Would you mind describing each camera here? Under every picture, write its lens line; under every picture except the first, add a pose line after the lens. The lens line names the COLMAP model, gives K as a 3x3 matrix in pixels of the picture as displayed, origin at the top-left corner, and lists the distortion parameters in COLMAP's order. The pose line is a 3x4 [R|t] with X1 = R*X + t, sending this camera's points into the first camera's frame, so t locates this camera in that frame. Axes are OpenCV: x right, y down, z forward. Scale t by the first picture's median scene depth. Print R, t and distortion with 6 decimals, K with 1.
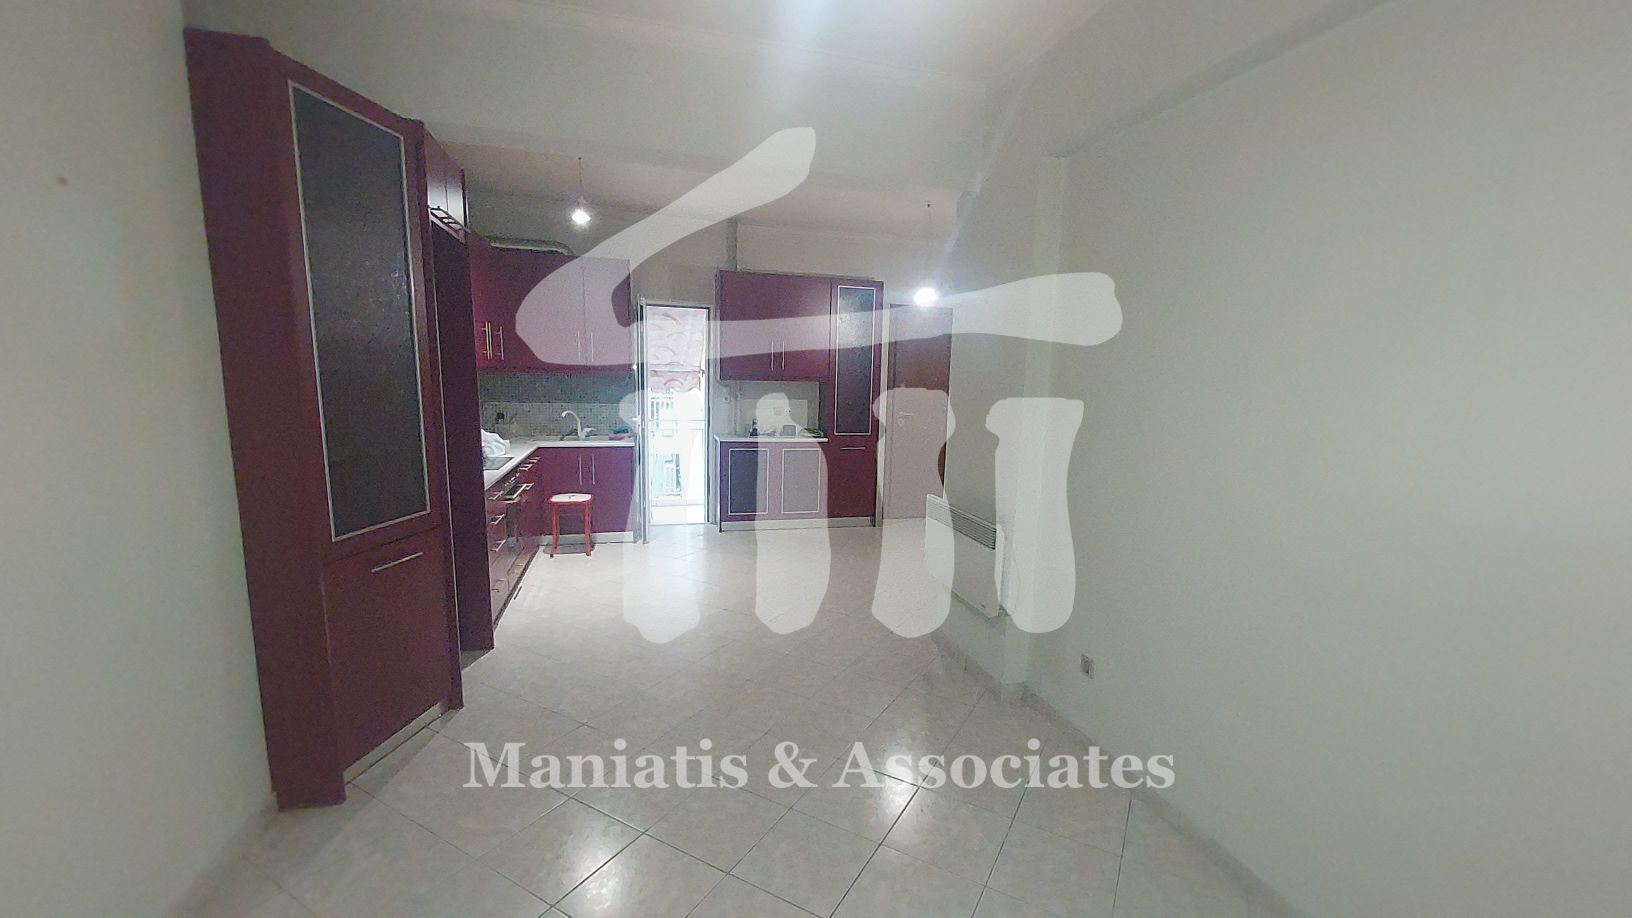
lens RADIAL K [[653.3, 0, 839.1], [0, 653.3, 471.6], [0, 0, 1]] dist [-0.004530, -0.000701]
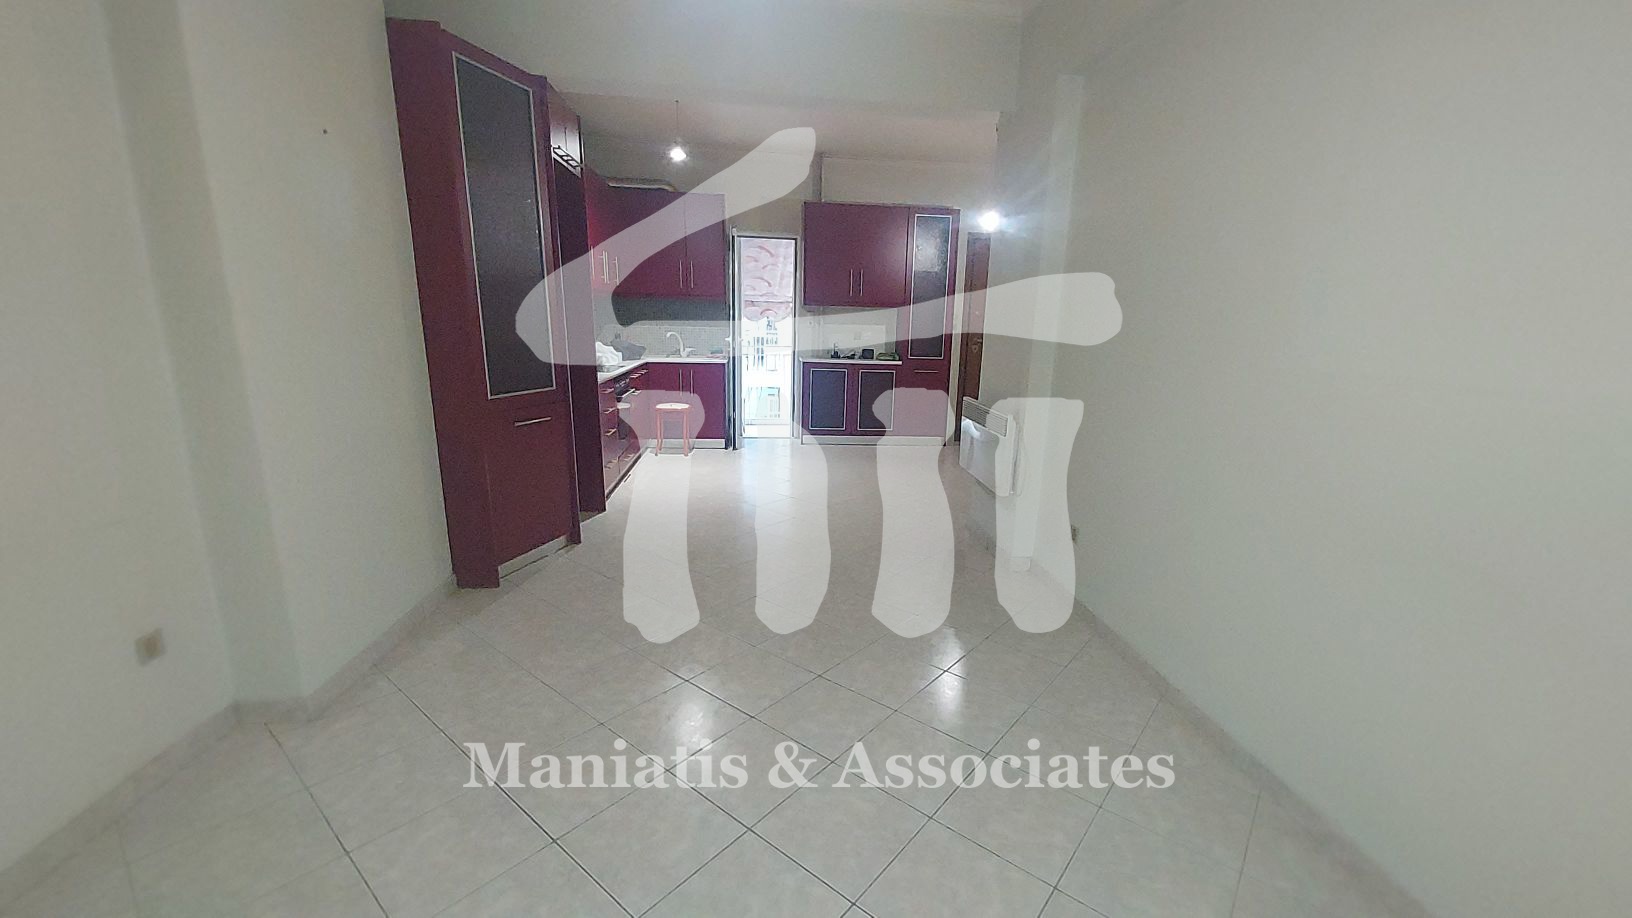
lens RADIAL K [[653.3, 0, 839.1], [0, 653.3, 471.6], [0, 0, 1]] dist [-0.004530, -0.000701]
pose [[0.985251, 0.039713, -0.166443, 0.075889], [-0.026242, 0.996257, 0.082366, 0.050204], [0.169091, -0.076784, 0.982605, -0.097367]]
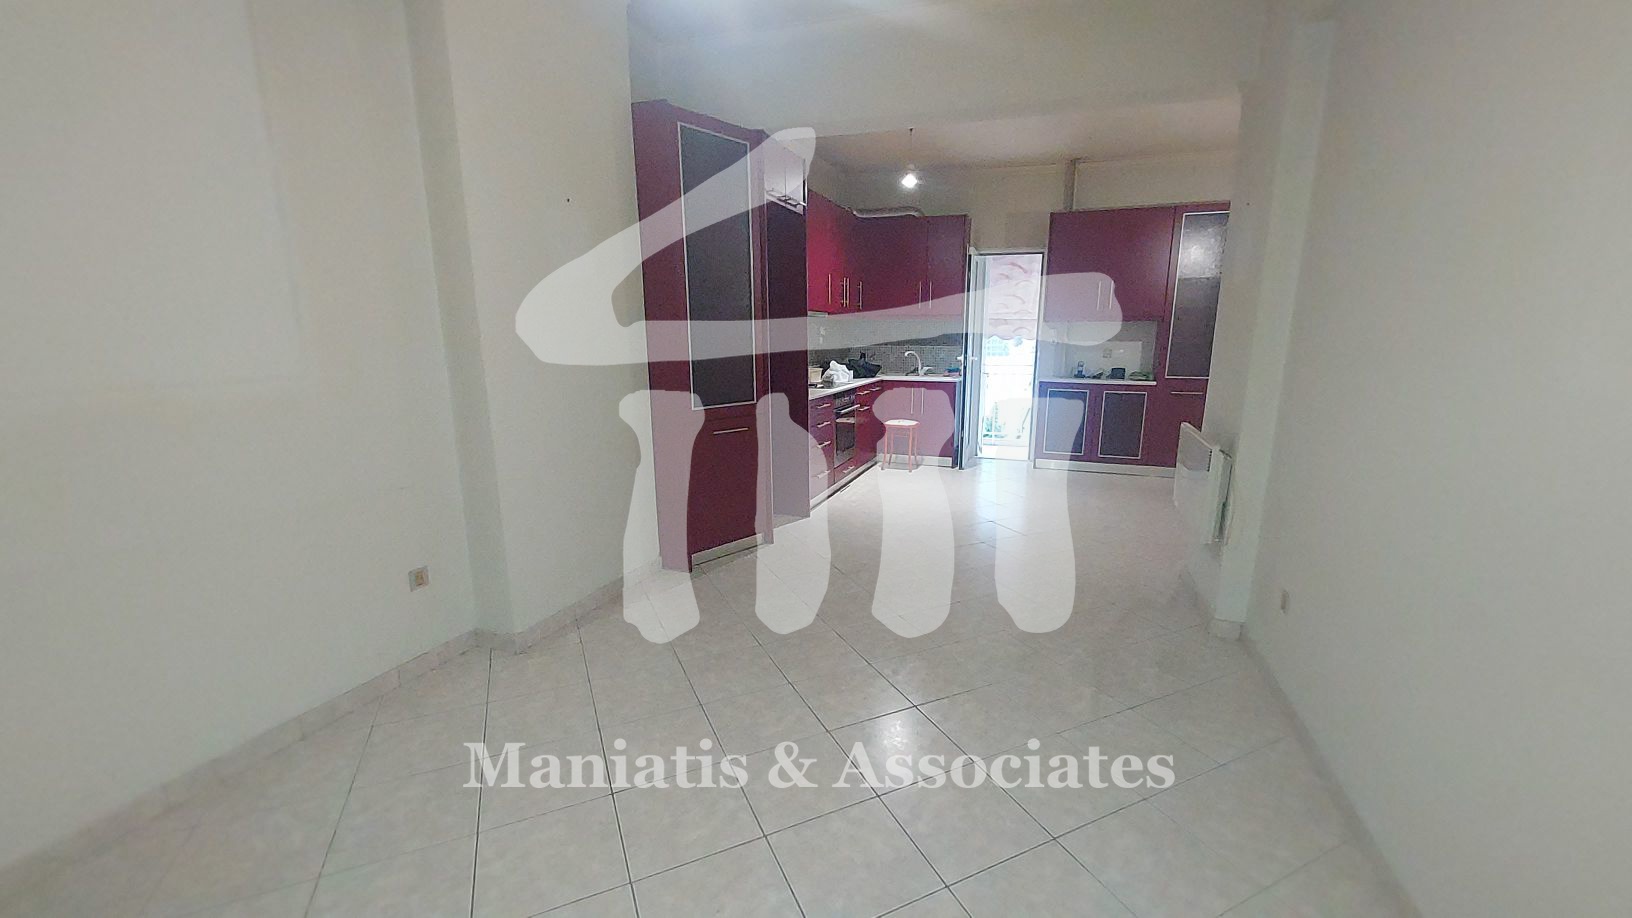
lens RADIAL K [[653.3, 0, 839.1], [0, 653.3, 471.6], [0, 0, 1]] dist [-0.004530, -0.000701]
pose [[0.815158, 0.098112, -0.570869, 0.181516], [-0.067220, 0.994915, 0.075005, 0.044475], [0.575324, -0.022767, 0.817608, -0.046369]]
